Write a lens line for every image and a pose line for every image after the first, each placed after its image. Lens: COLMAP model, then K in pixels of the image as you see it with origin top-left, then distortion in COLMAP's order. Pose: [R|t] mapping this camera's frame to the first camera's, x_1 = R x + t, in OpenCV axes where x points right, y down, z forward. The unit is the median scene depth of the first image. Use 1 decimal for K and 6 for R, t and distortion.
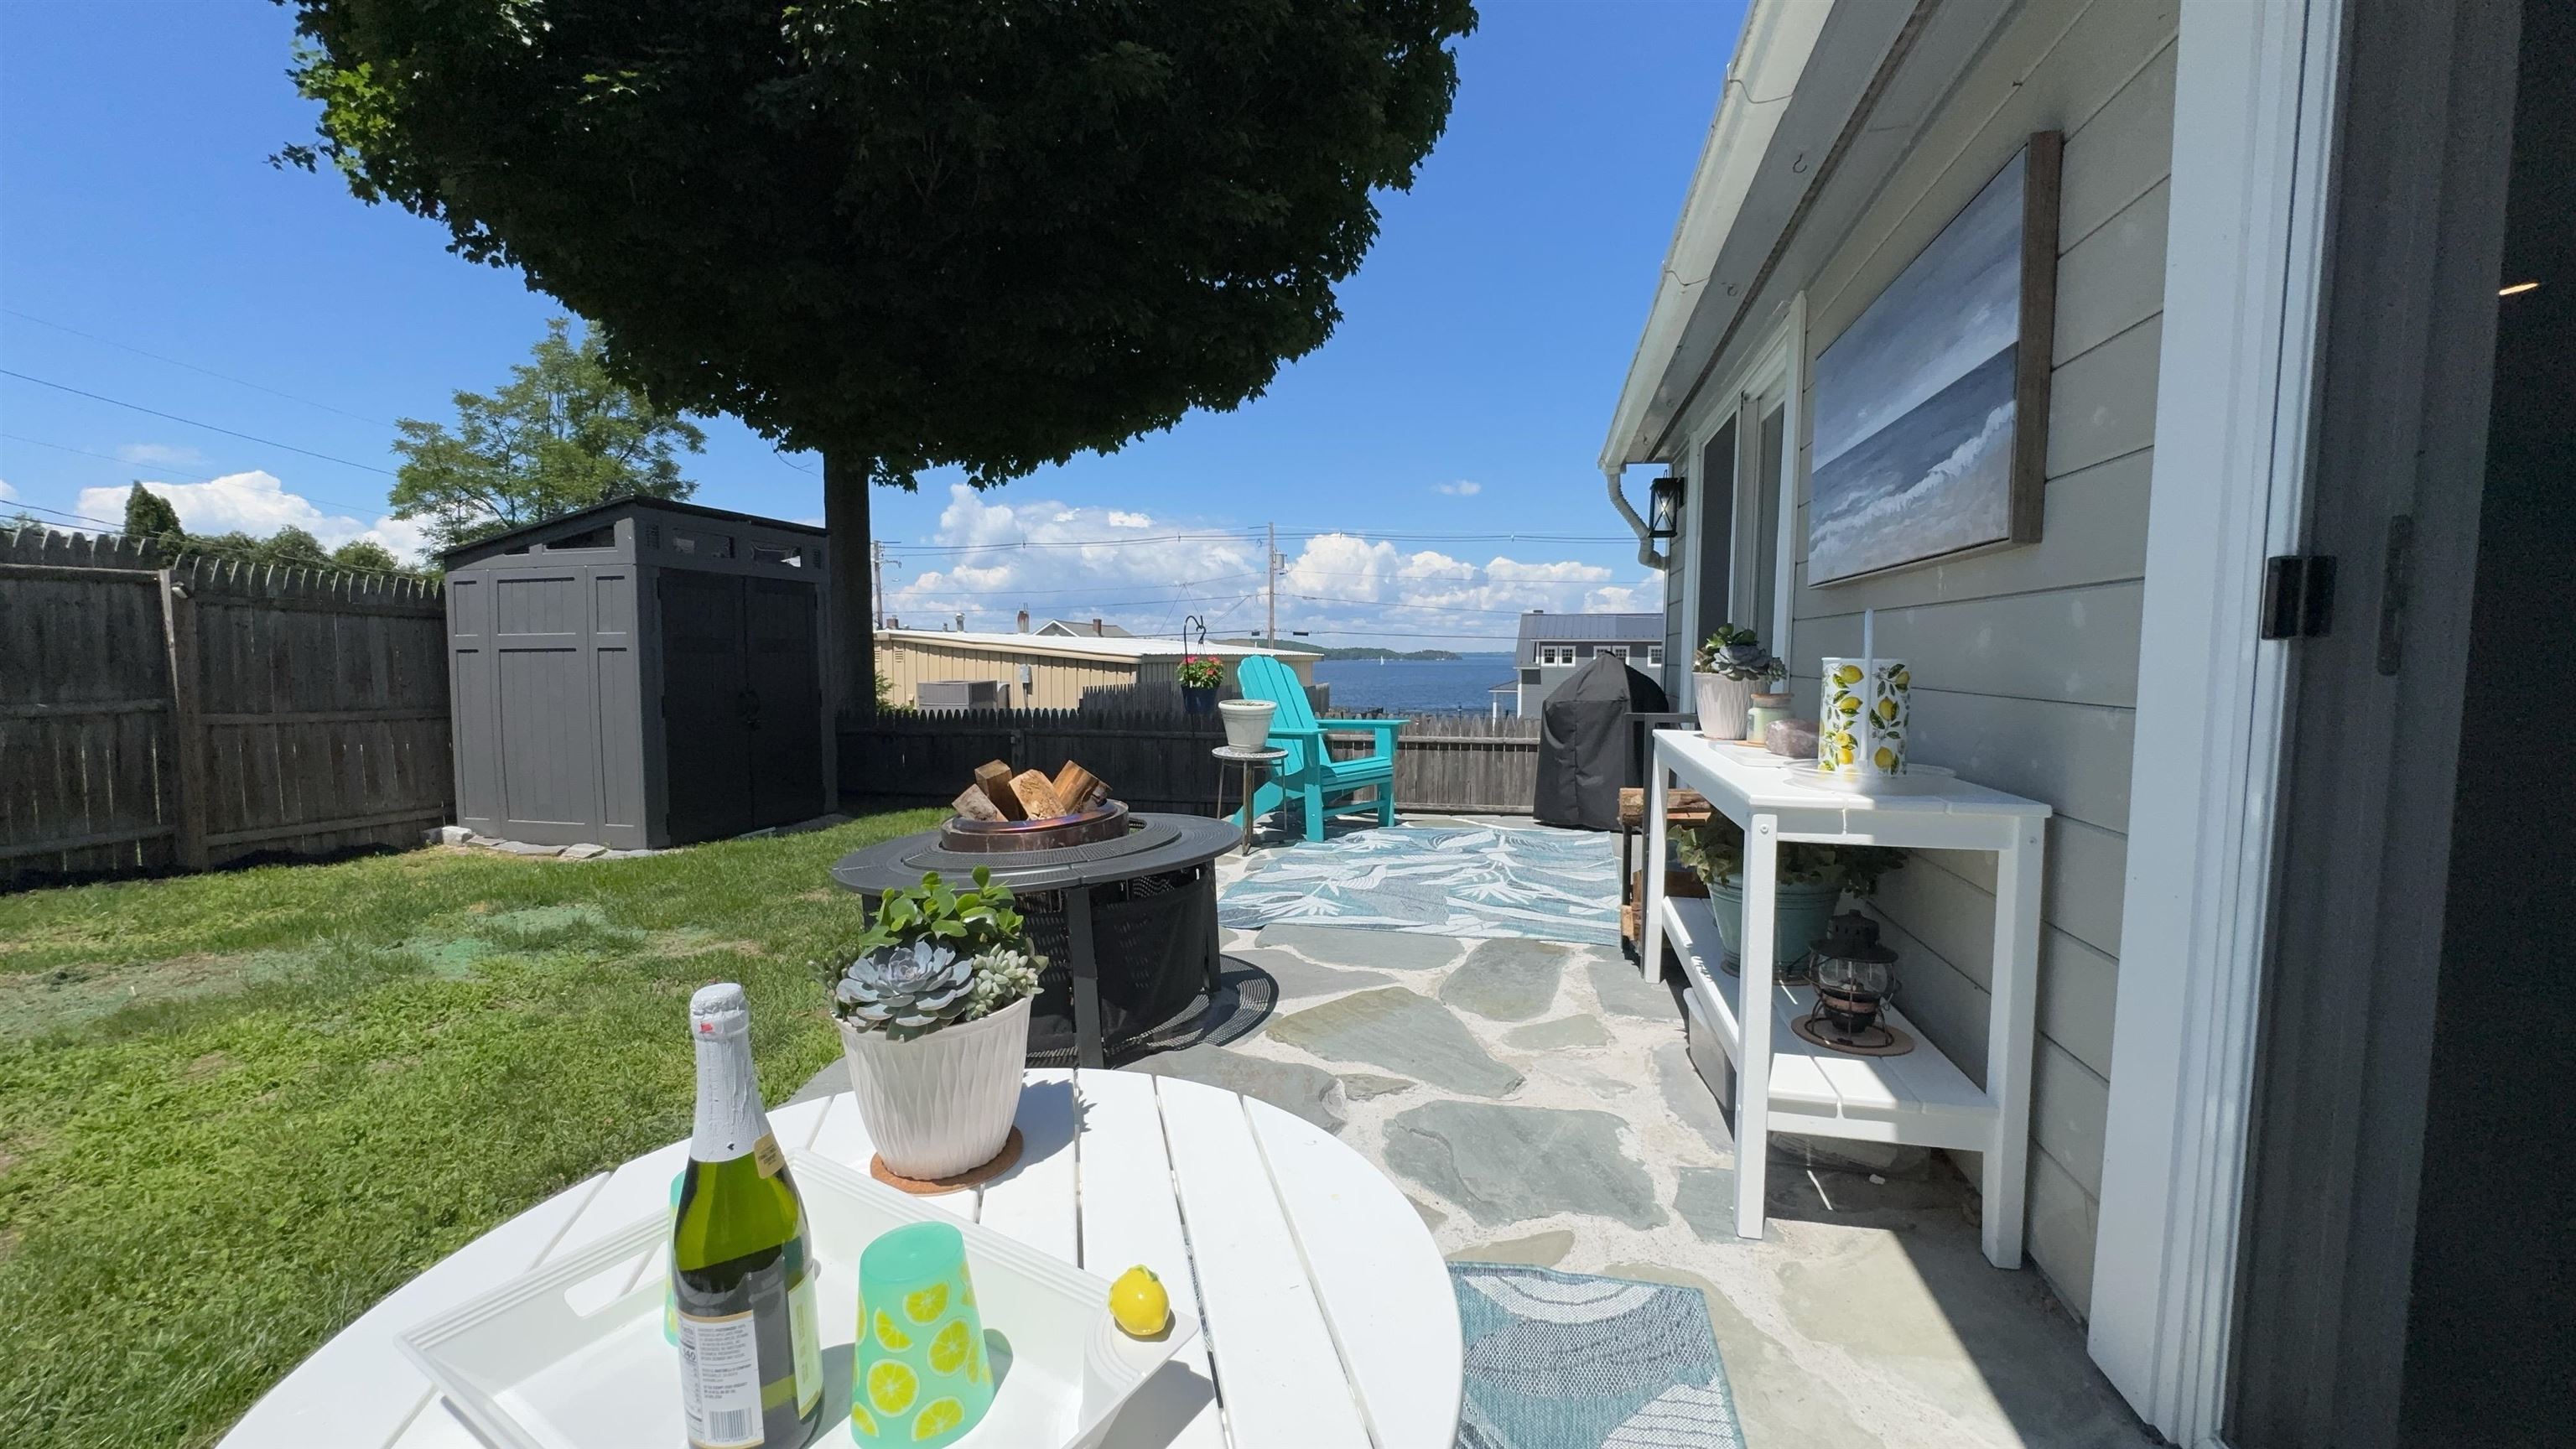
lens RADIAL K [[1033.3, 0, 1296.4], [0, 1033.3, 722.6], [0, 0, 1]] dist [-0.003867, -0.000255]
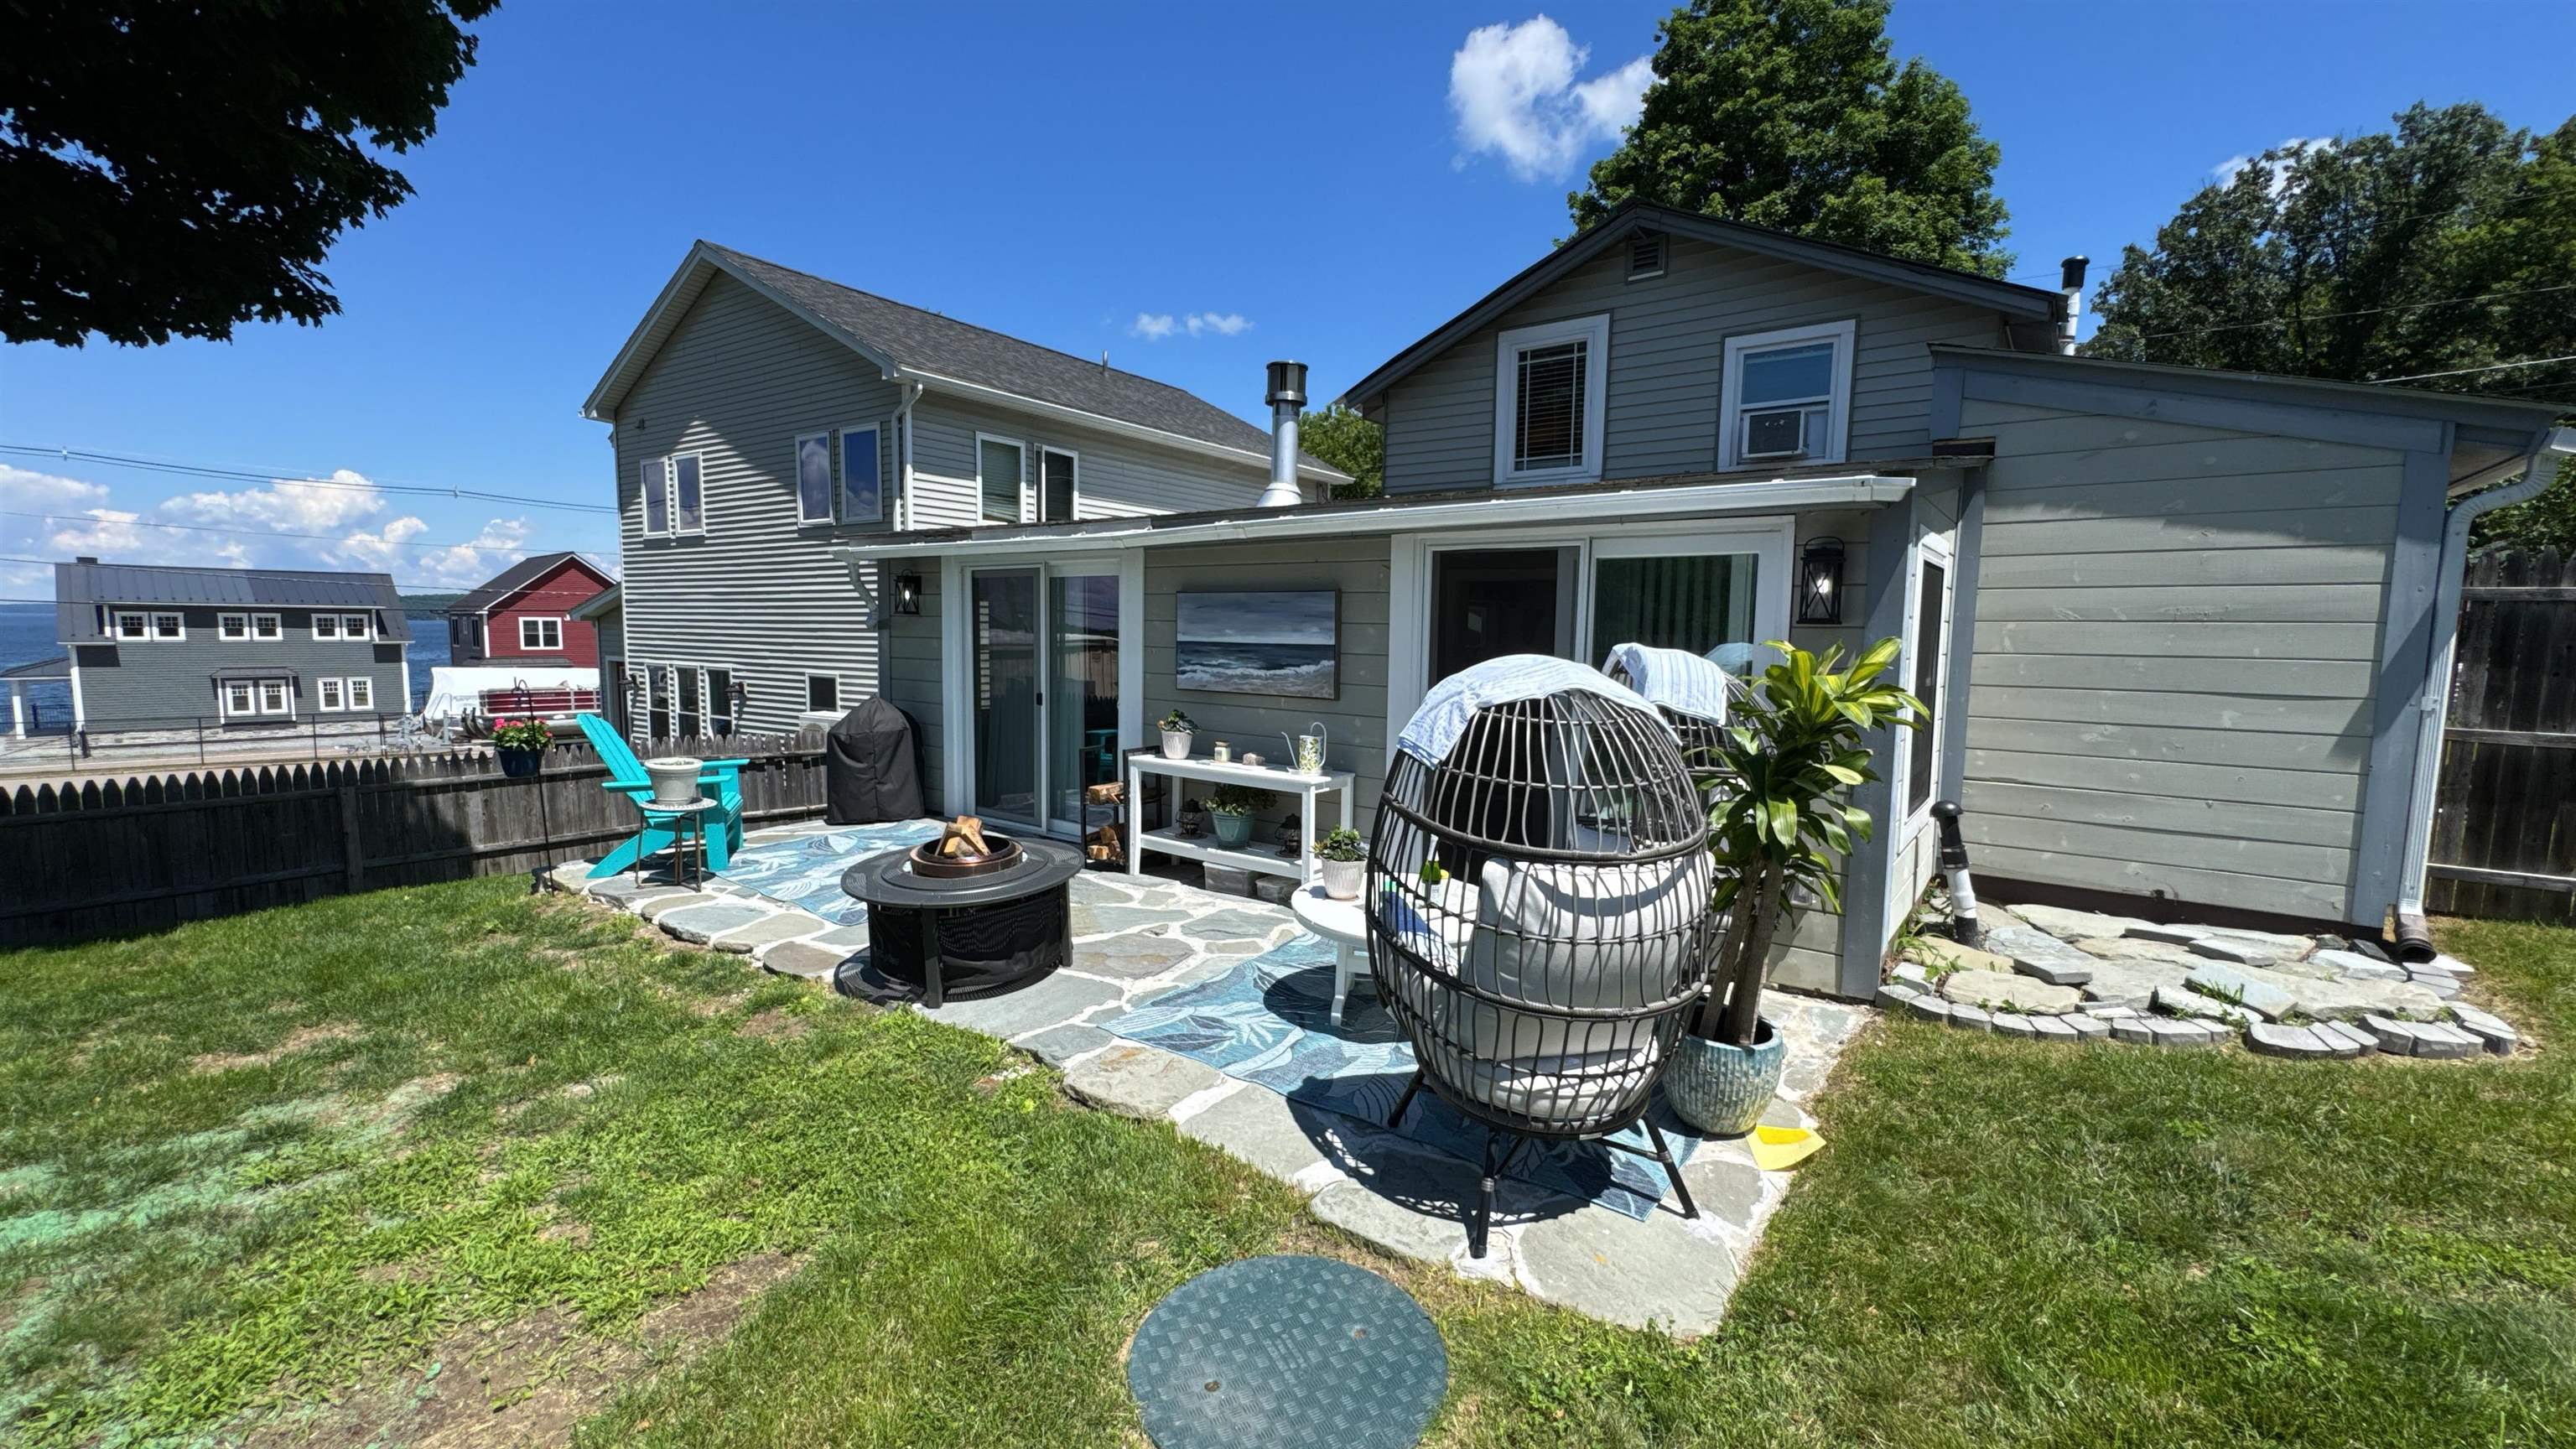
lens RADIAL K [[1033.3, 0, 1293.6], [0, 1033.3, 728.4], [0, 0, 1]] dist [-0.003867, -0.000255]
pose [[0.412503, -0.092171, 0.906281, -0.702393], [0.050617, 0.995650, 0.078221, -0.098014], [-0.909549, 0.013607, 0.415374, -0.089720]]
